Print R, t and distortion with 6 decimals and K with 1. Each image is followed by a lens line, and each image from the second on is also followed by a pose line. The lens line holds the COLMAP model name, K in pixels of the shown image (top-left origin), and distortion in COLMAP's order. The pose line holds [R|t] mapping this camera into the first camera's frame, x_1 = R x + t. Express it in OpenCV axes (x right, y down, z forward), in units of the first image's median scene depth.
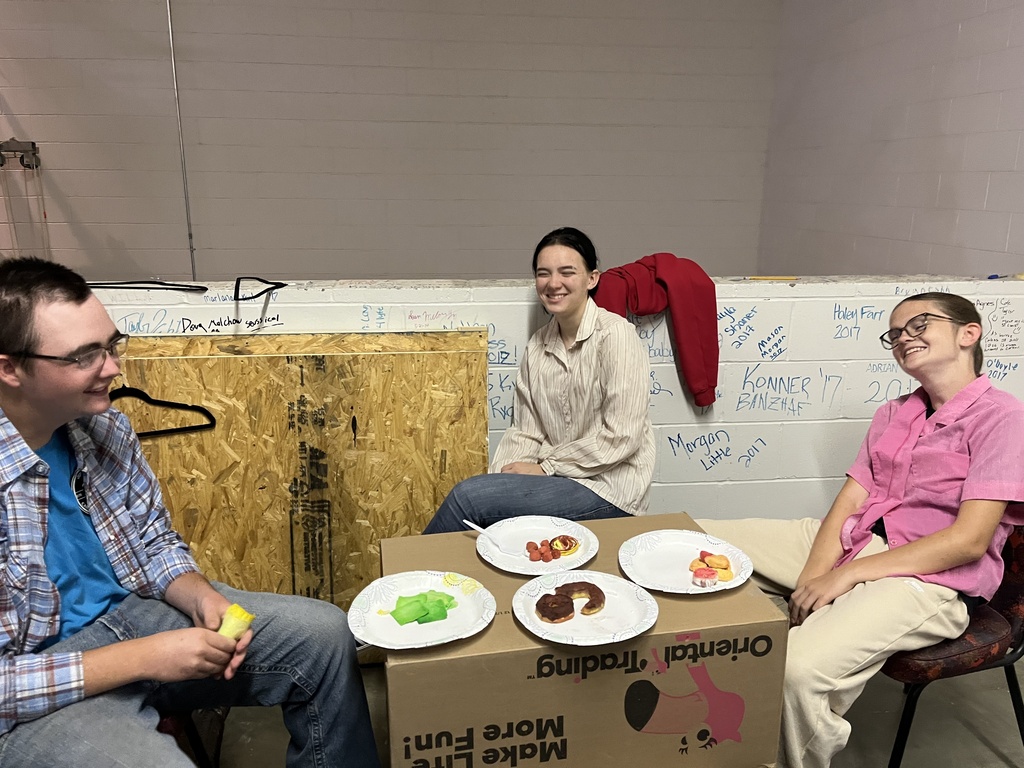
lens RADIAL K [[798.7, 0, 505.3], [0, 798.7, 392.1], [0, 0, 1]] dist [0.017605, -0.027211]
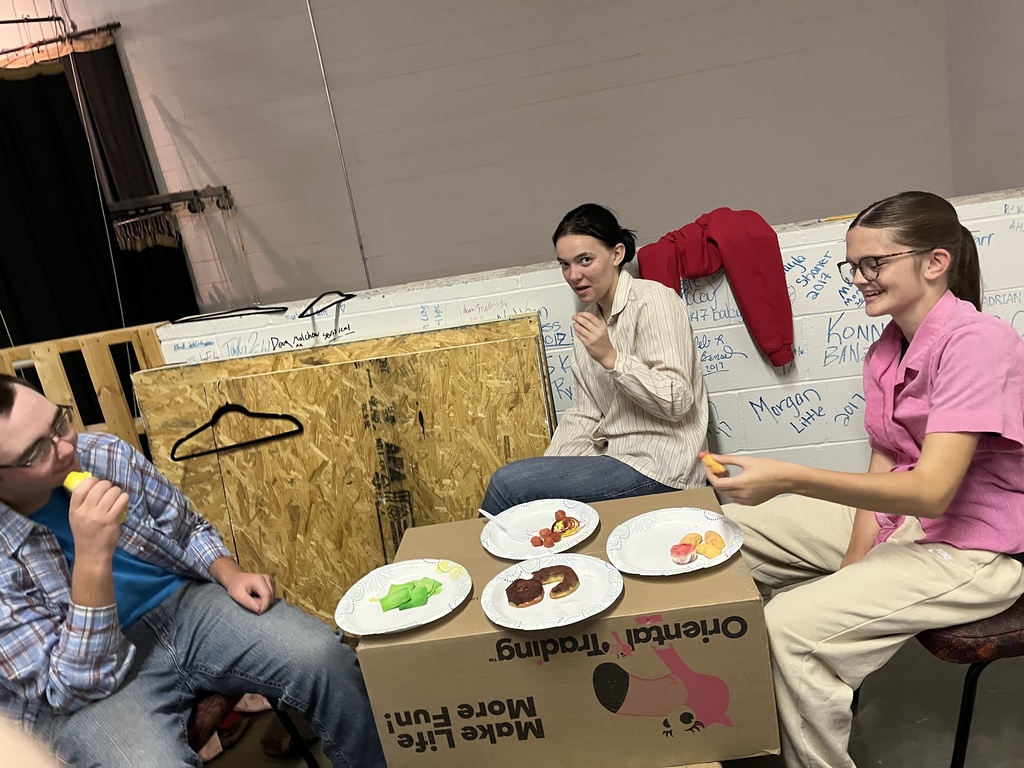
lens RADIAL K [[798.7, 0, 523.9], [0, 798.7, 394.0], [0, 0, 1]] dist [0.017605, -0.027211]
pose [[0.952480, -0.092125, -0.290337, 0.258905], [0.104418, 0.994164, 0.027101, -0.007018], [0.286146, -0.056129, 0.956541, 0.023720]]
